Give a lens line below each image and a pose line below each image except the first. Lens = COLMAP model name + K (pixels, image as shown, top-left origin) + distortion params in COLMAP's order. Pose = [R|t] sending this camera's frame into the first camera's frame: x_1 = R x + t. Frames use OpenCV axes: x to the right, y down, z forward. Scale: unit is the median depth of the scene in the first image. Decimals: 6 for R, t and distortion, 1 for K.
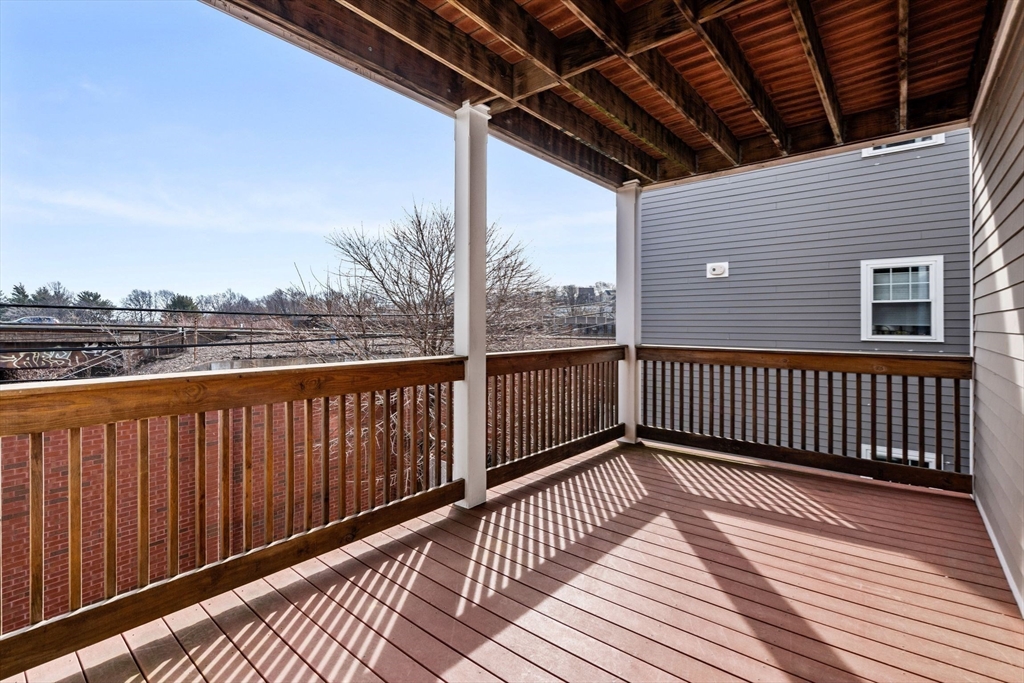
lens RADIAL K [[475.3, 0, 513.4], [0, 475.3, 322.7], [0, 0, 1]] dist [-0.000910, 0.000108]
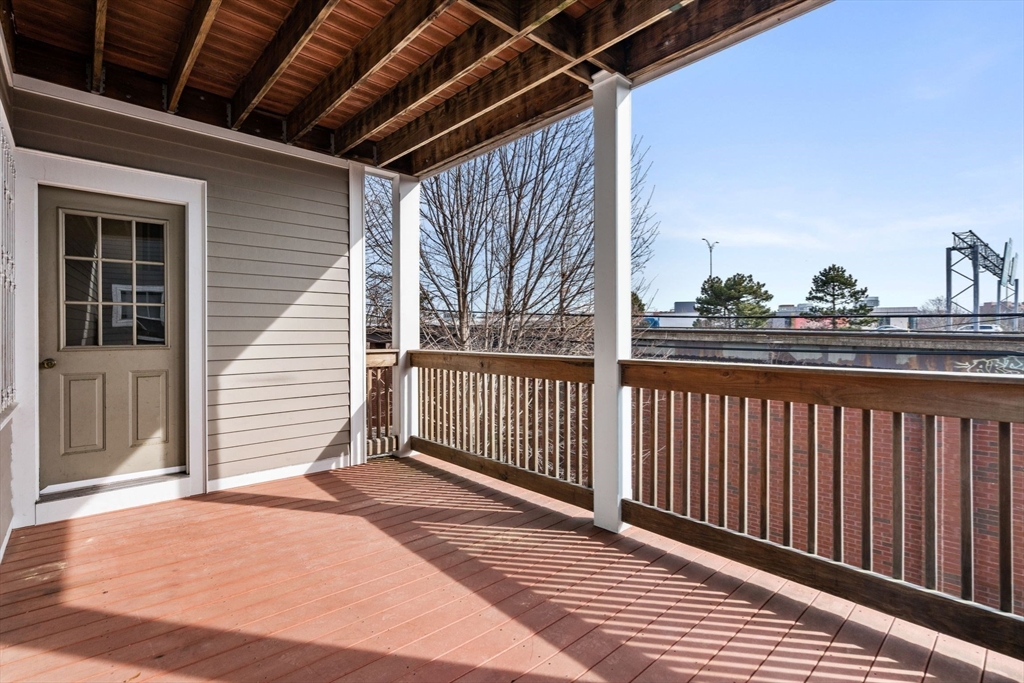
lens RADIAL K [[469.4, 0, 512.0], [0, 469.4, 341.5], [0, 0, 1]] dist [-0.001773, 0.000907]
pose [[-0.140171, 0.013963, -0.990029, 0.809630], [0.005366, 0.999897, 0.013342, 0.021970], [0.990113, -0.003443, -0.140231, 0.952819]]
